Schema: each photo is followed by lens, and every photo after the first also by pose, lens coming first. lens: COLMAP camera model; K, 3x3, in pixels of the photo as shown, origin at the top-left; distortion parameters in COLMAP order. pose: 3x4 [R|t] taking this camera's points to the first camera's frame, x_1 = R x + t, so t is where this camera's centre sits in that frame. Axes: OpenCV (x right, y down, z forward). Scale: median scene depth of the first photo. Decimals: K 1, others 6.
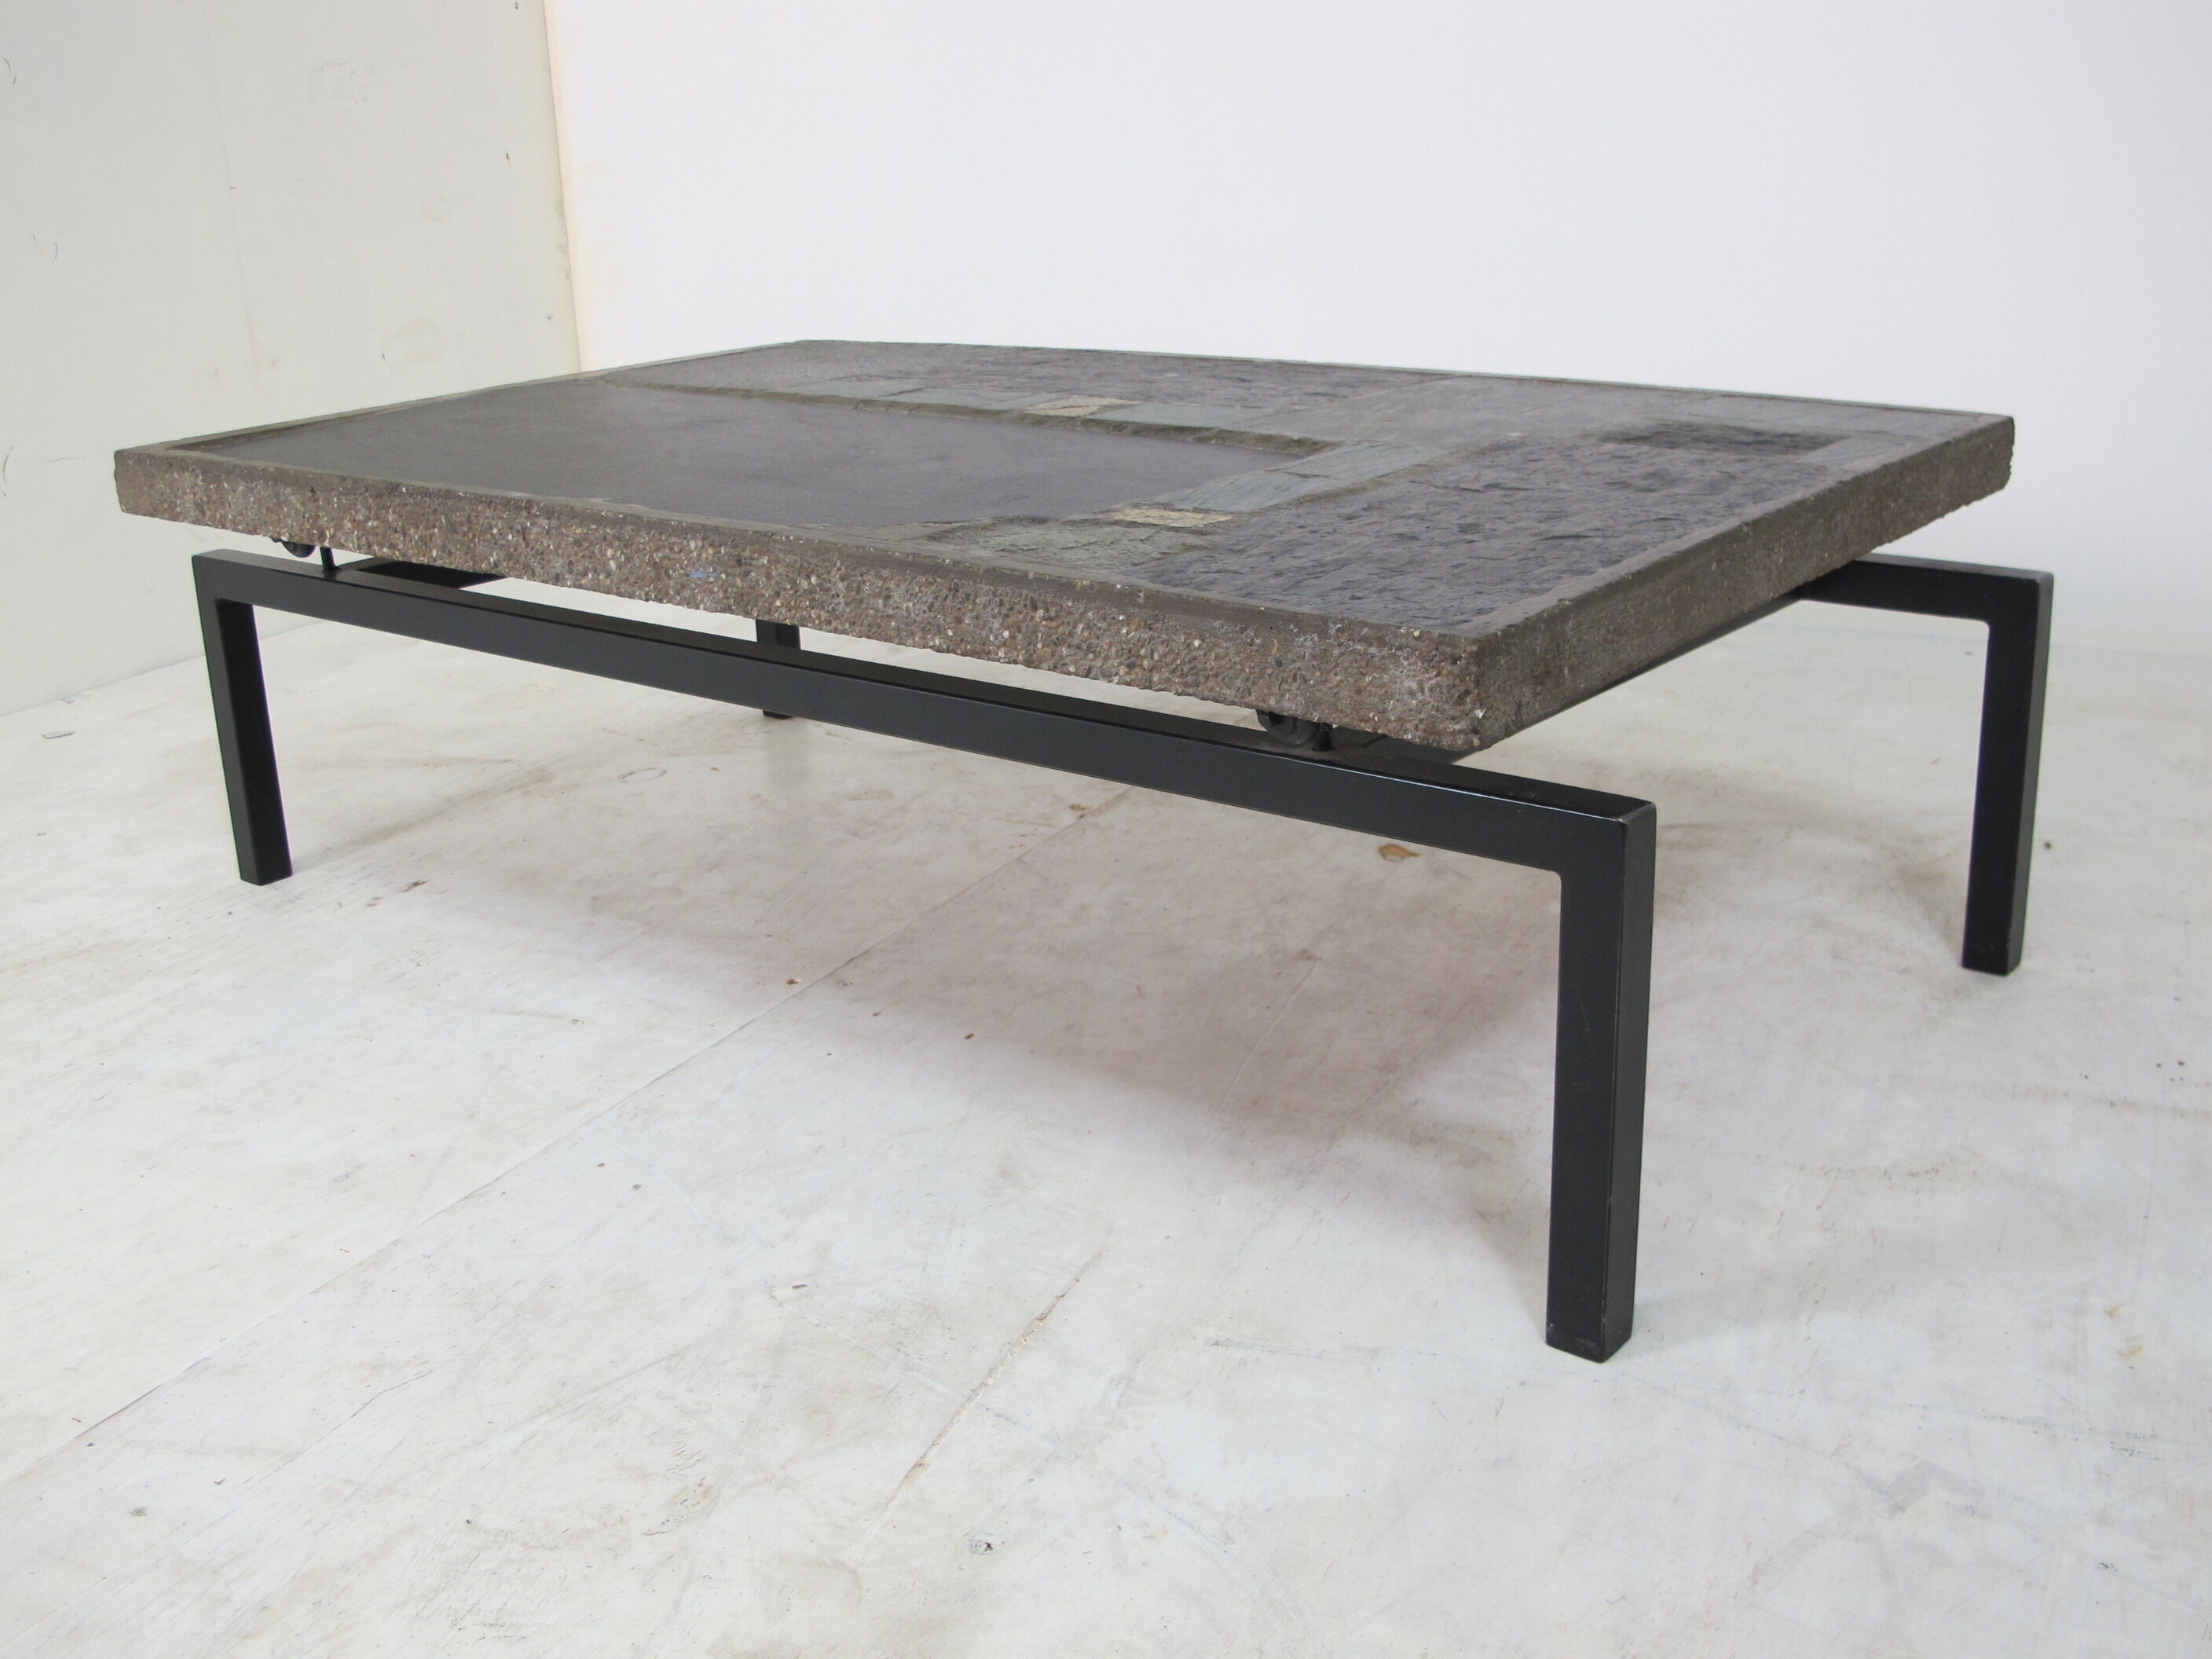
lens RADIAL K [[2212.7, 0, 1098.8], [0, 2212.7, 771.5], [0, 0, 1]] dist [-0.128266, 0.109420]
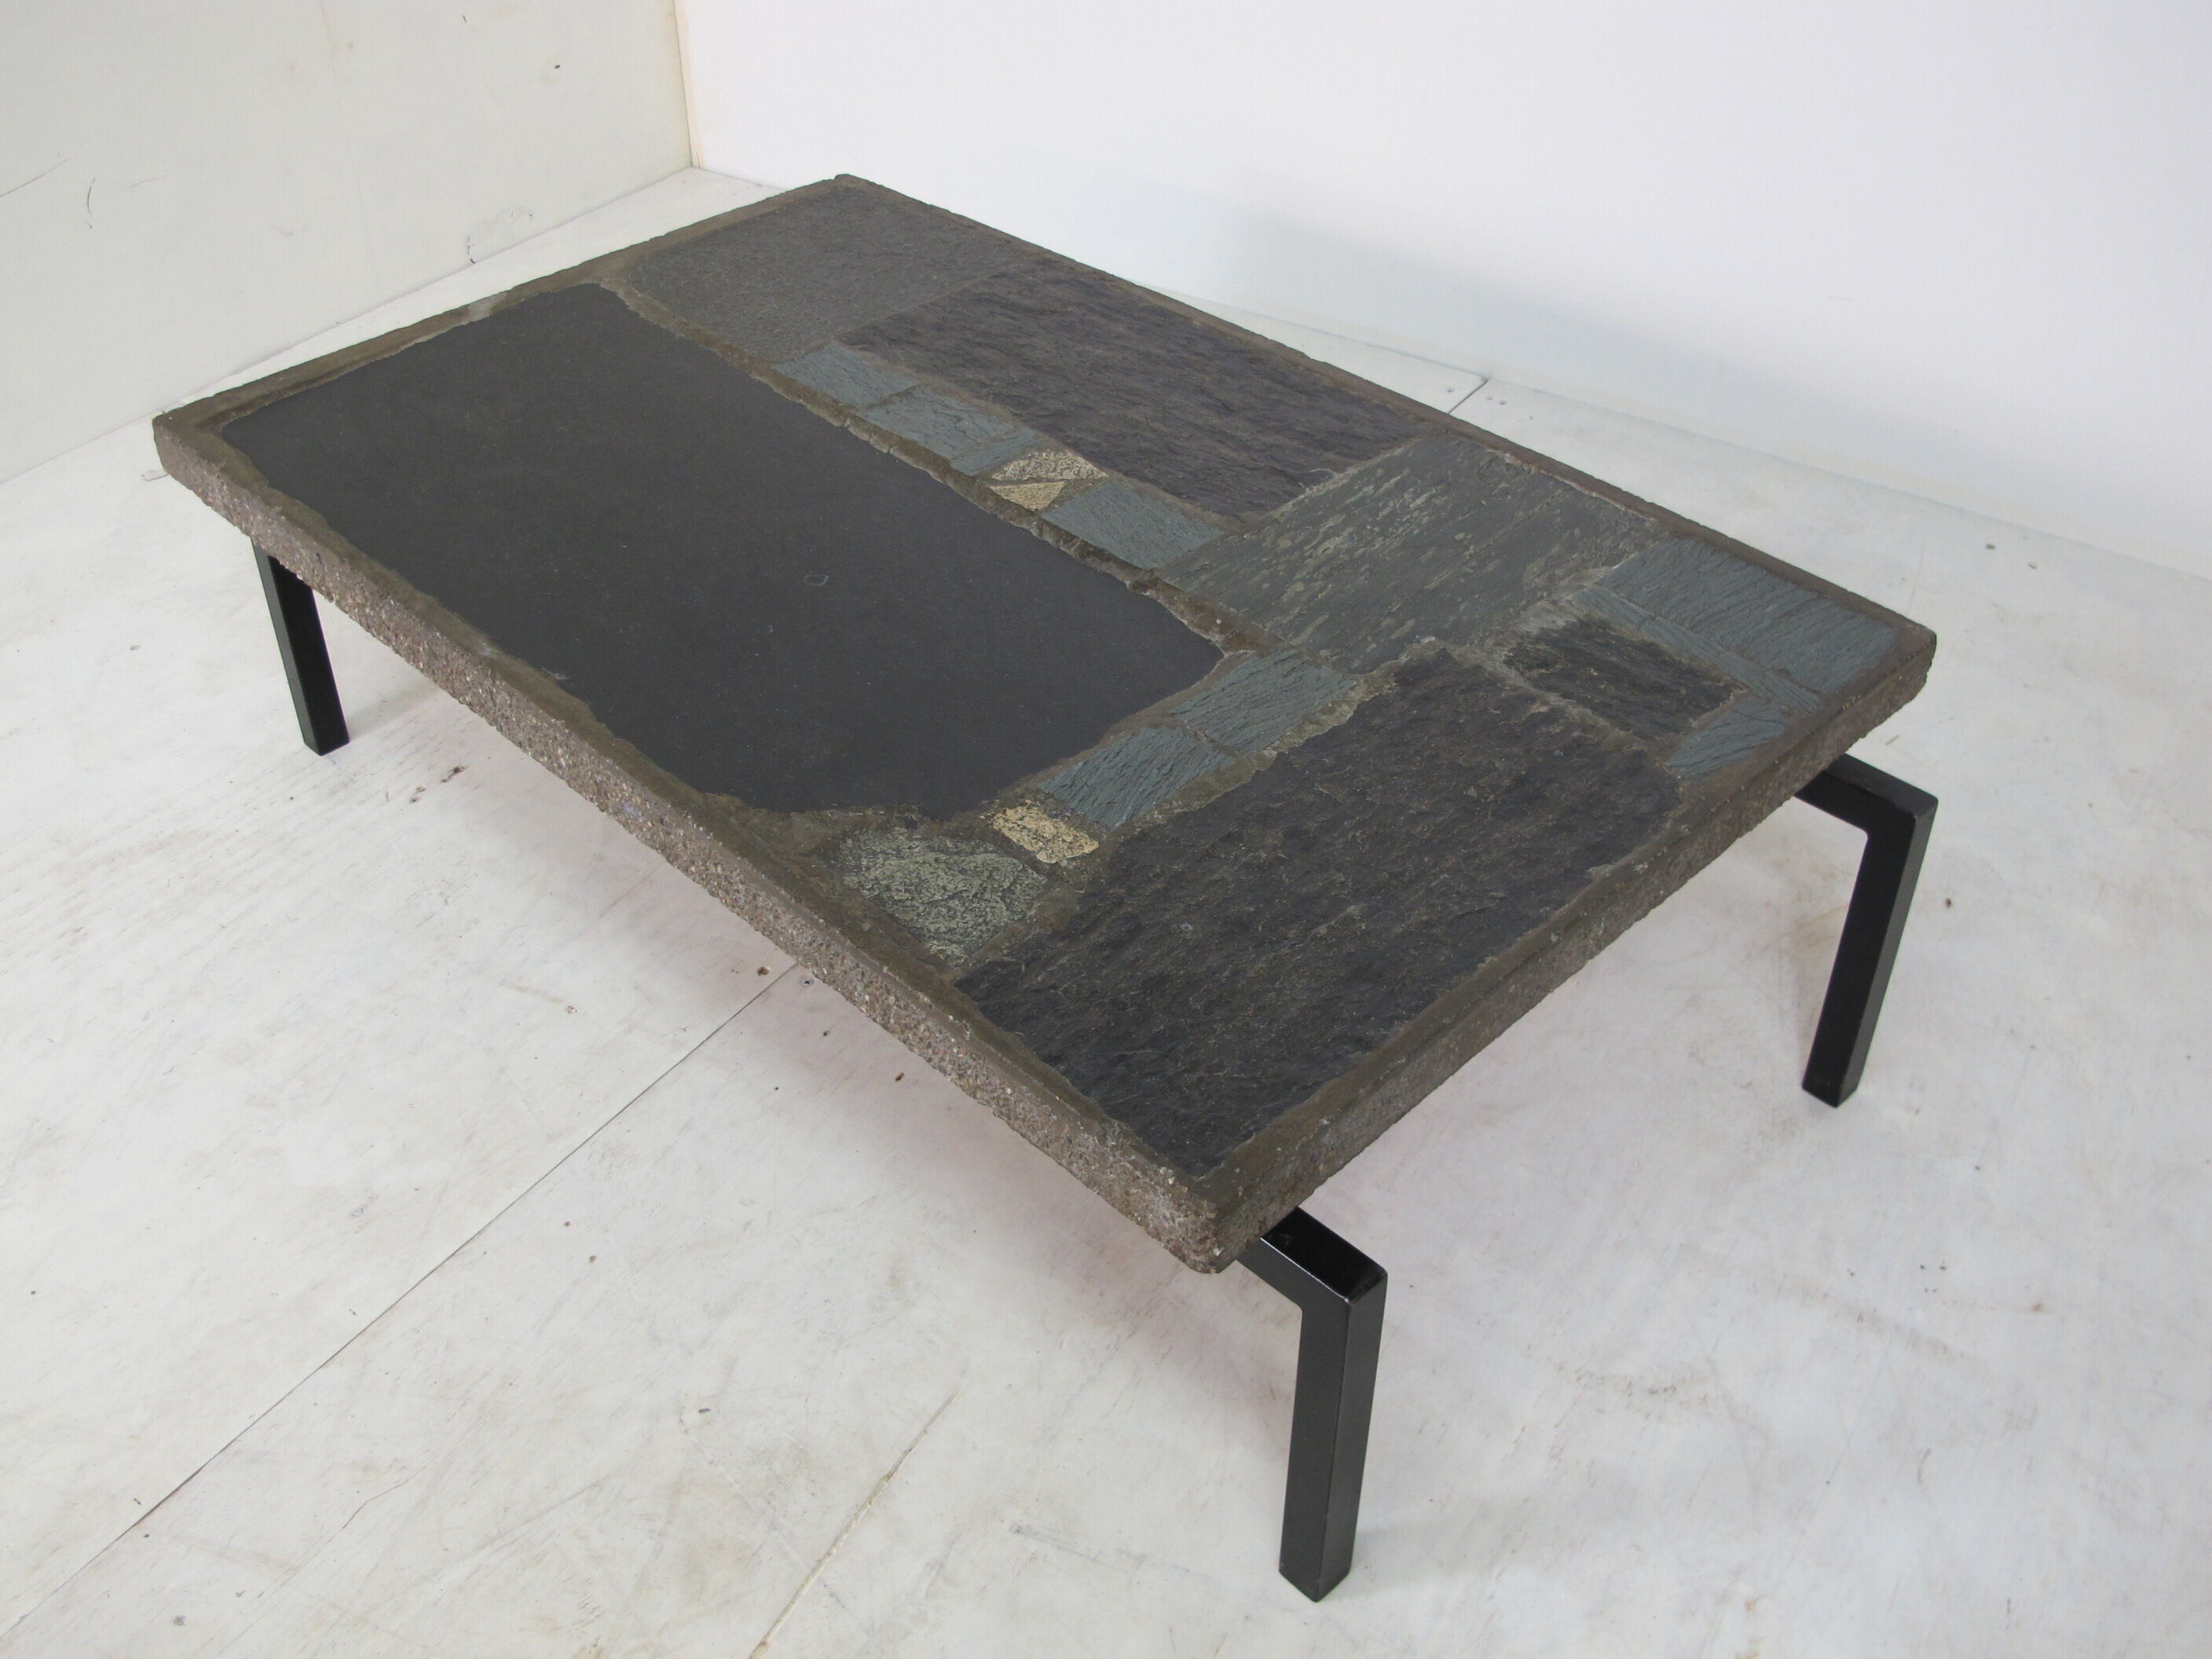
lens RADIAL K [[2179.4, 0, 1101.8], [0, 2179.4, 784.9], [0, 0, 1]] dist [-0.130318, 0.112374]
pose [[0.993758, 0.091167, -0.064294, 0.128380], [-0.063929, 0.937697, 0.341523, -0.508875], [0.091424, -0.335280, 0.937672, 0.000562]]
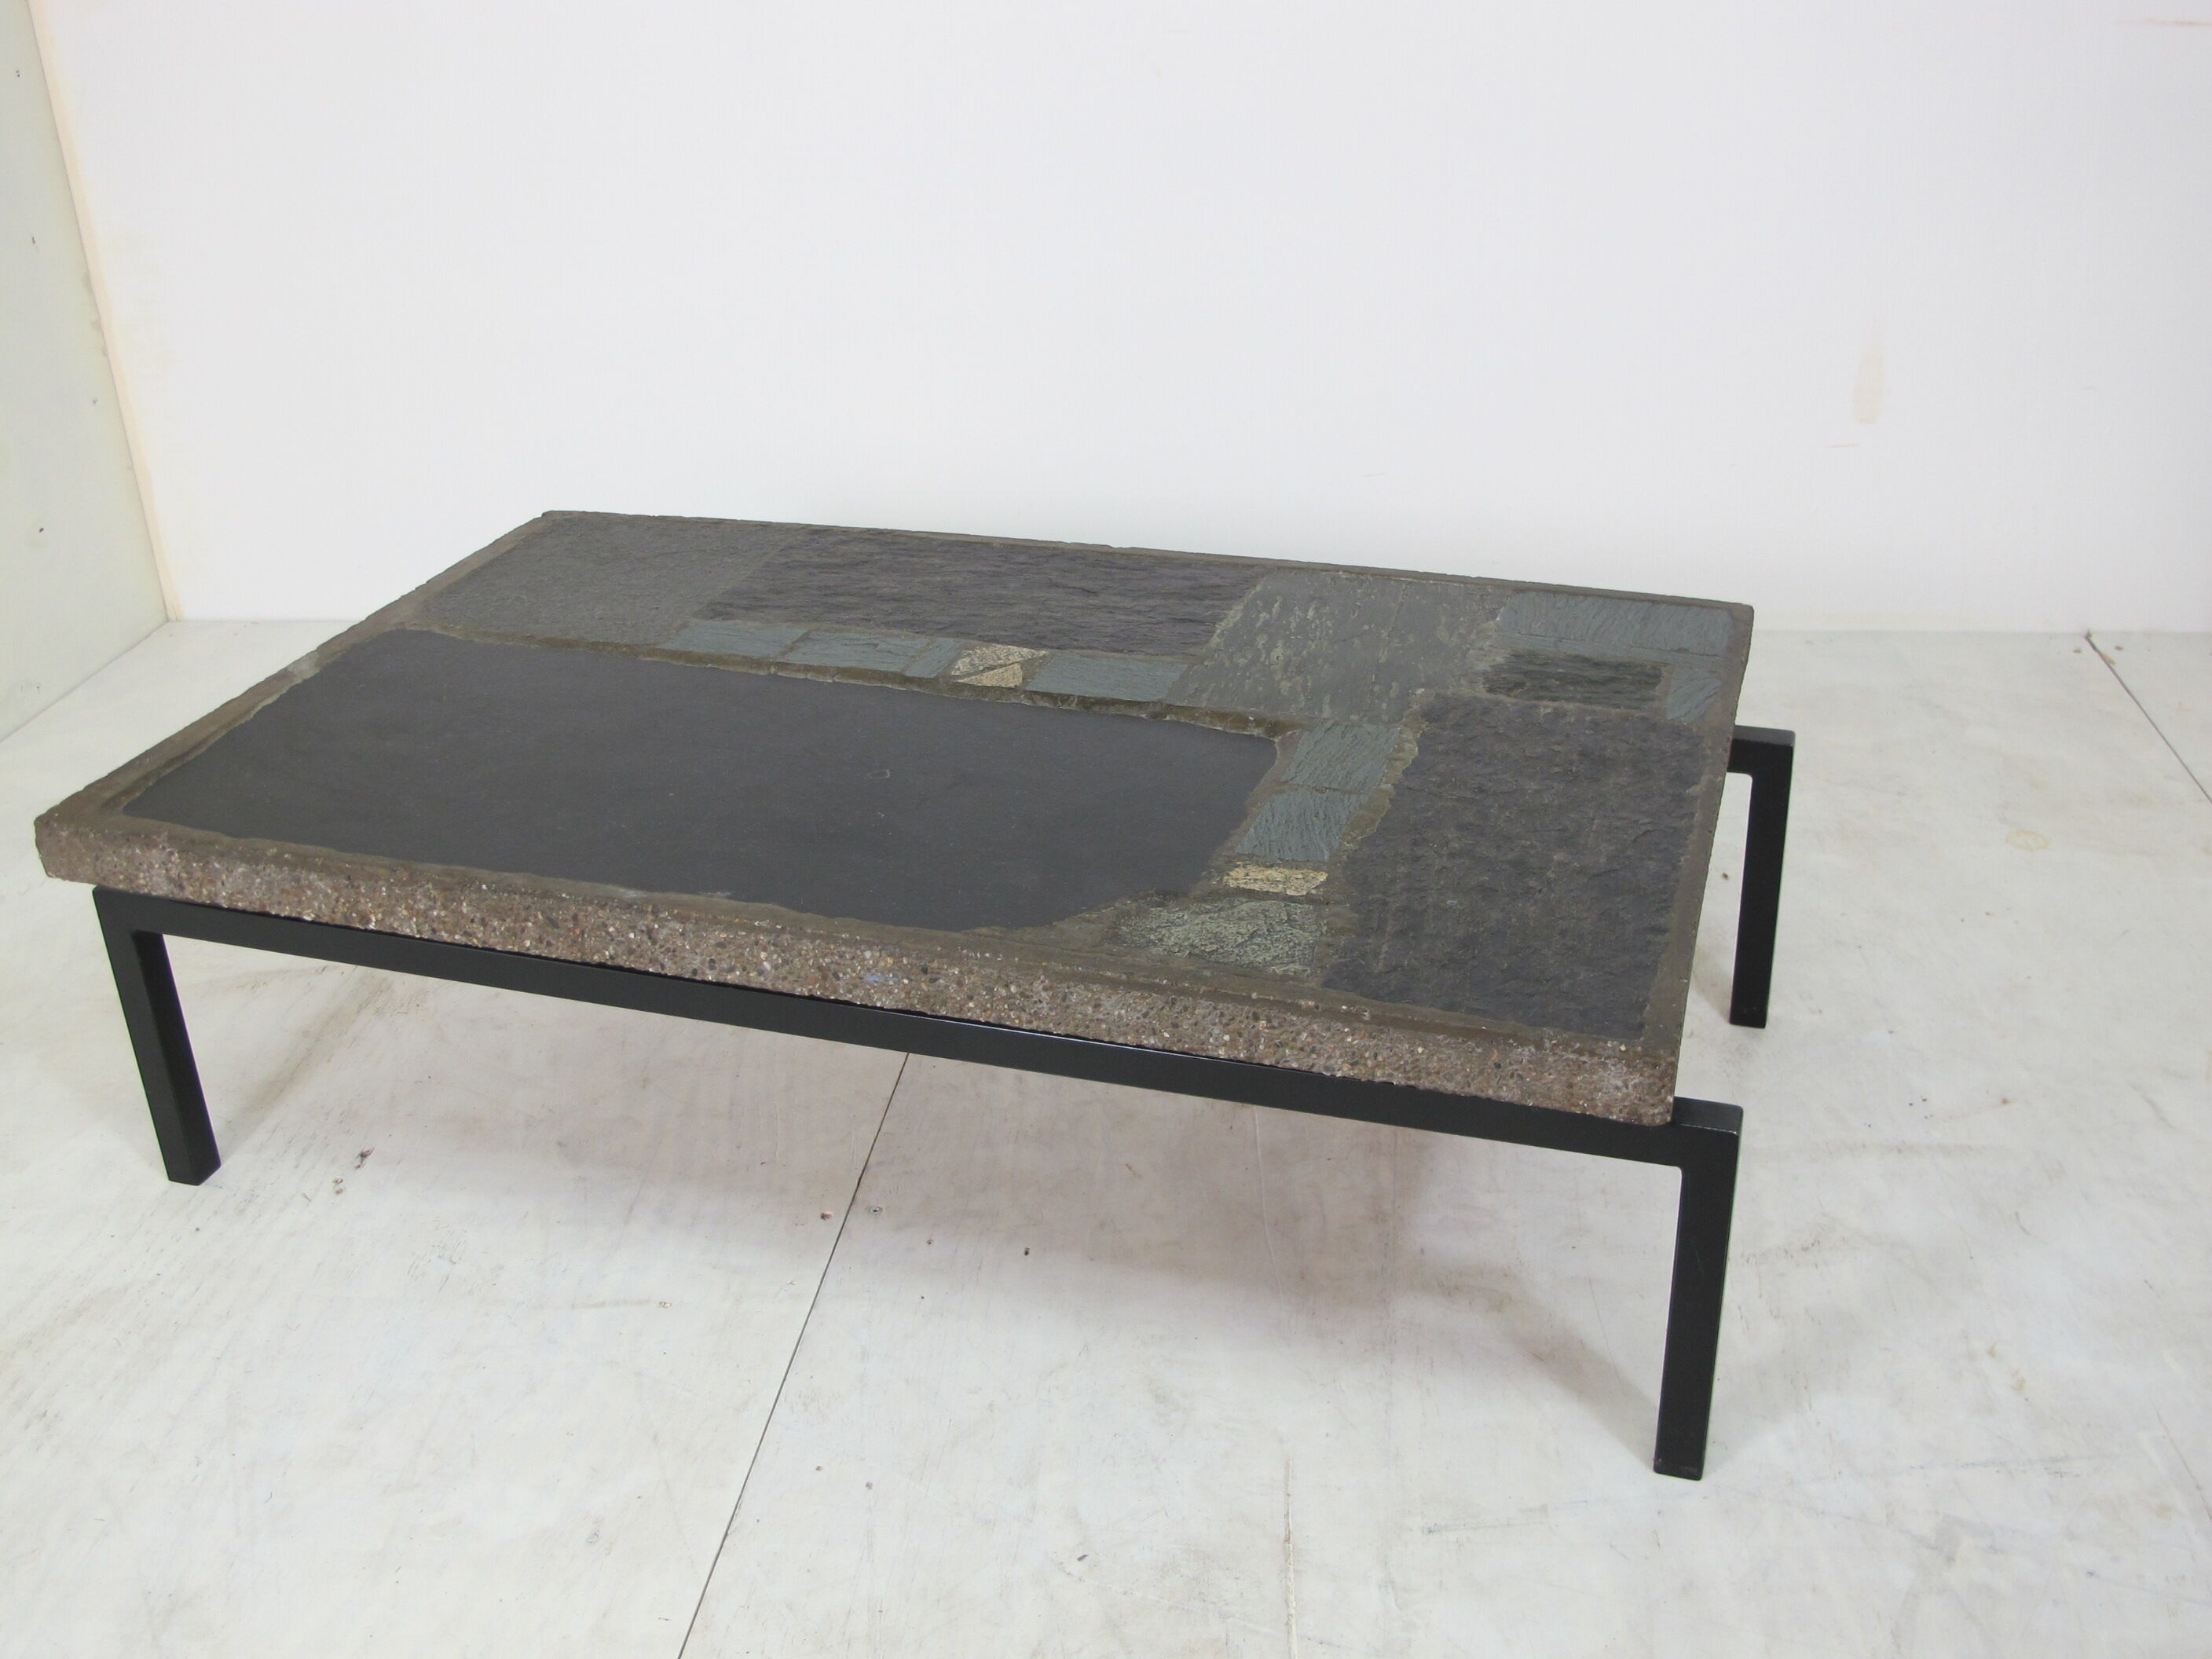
lens RADIAL K [[2214.4, 0, 1115.0], [0, 2214.4, 774.0], [0, 0, 1]] dist [-0.129178, 0.113072]
pose [[0.933998, -0.147534, 0.325394, -0.436266], [0.105751, 0.984108, 0.142649, -0.354531], [-0.341268, -0.098823, 0.934757, -0.096030]]
